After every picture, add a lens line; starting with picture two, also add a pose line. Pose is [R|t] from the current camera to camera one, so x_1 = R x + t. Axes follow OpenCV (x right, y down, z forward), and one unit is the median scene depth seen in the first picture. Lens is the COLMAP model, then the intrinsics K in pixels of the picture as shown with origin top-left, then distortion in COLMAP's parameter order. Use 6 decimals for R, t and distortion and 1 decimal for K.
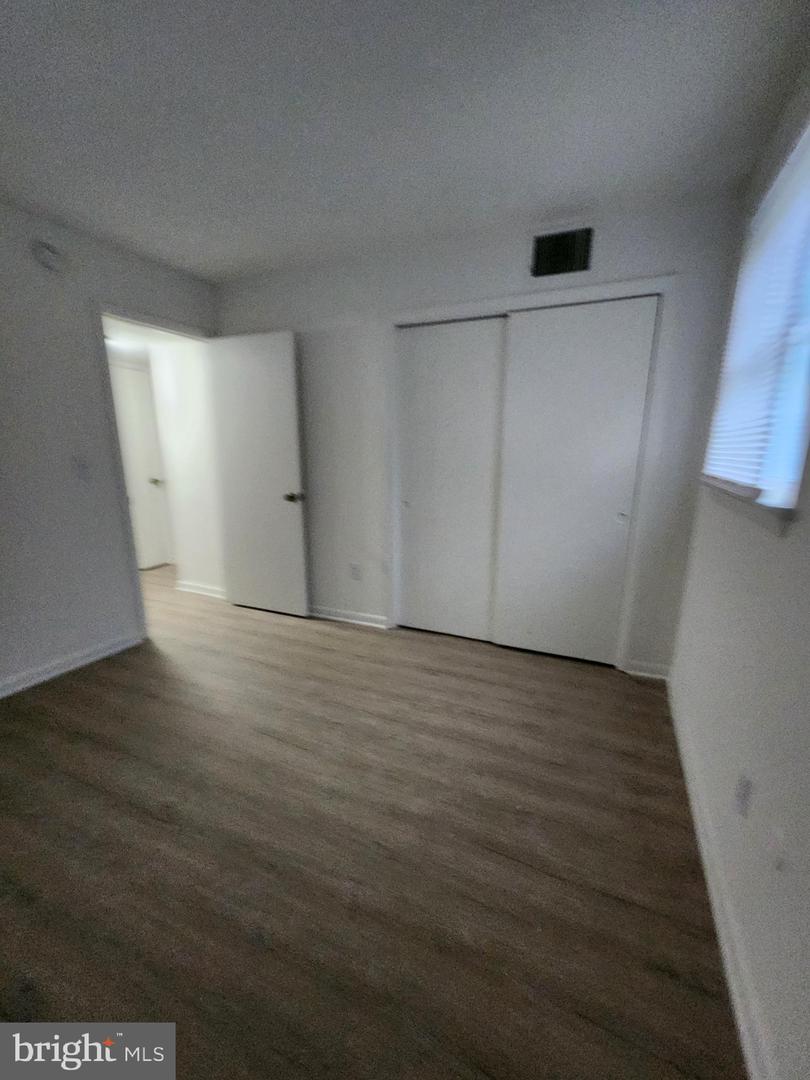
lens RADIAL K [[435.0, 0, 404.9], [0, 435.0, 543.8], [0, 0, 1]] dist [-0.004490, -0.000227]
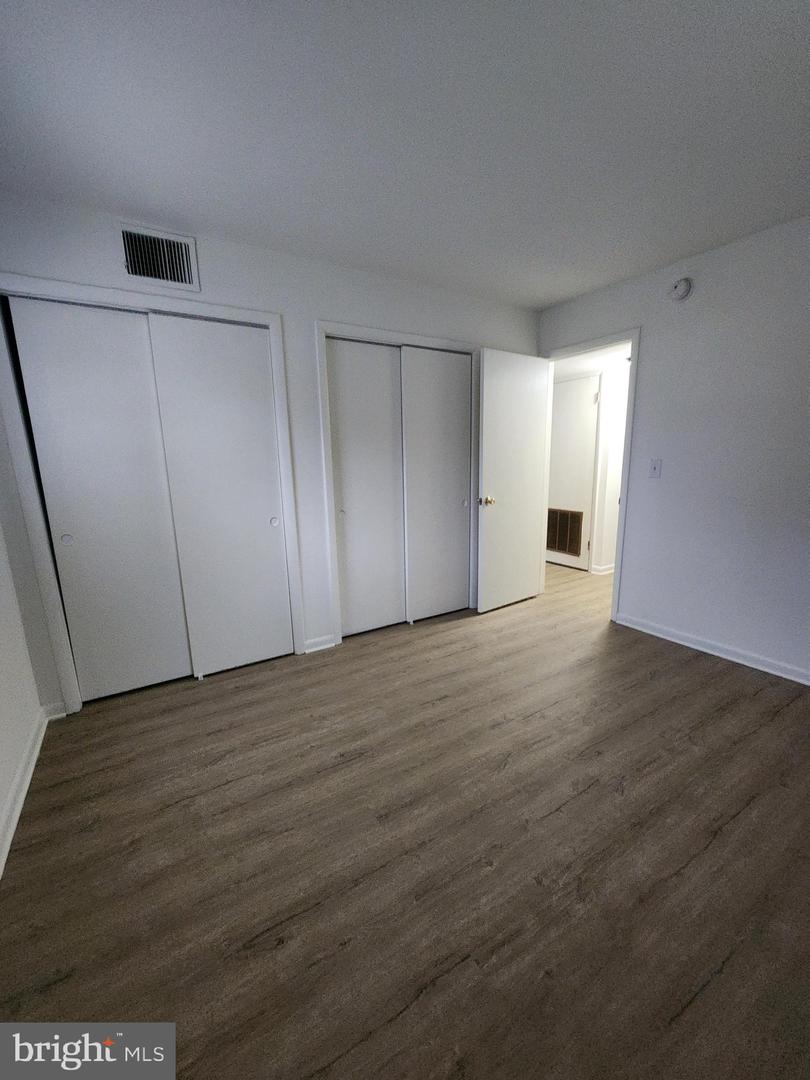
lens RADIAL K [[435.0, 0, 407.3], [0, 435.0, 540.5], [0, 0, 1]] dist [-0.004490, -0.000227]
pose [[0.569975, -0.199519, 0.797070, -0.208512], [0.226828, 0.970581, 0.080750, -0.022094], [-0.789733, 0.134773, 0.598464, 0.083902]]
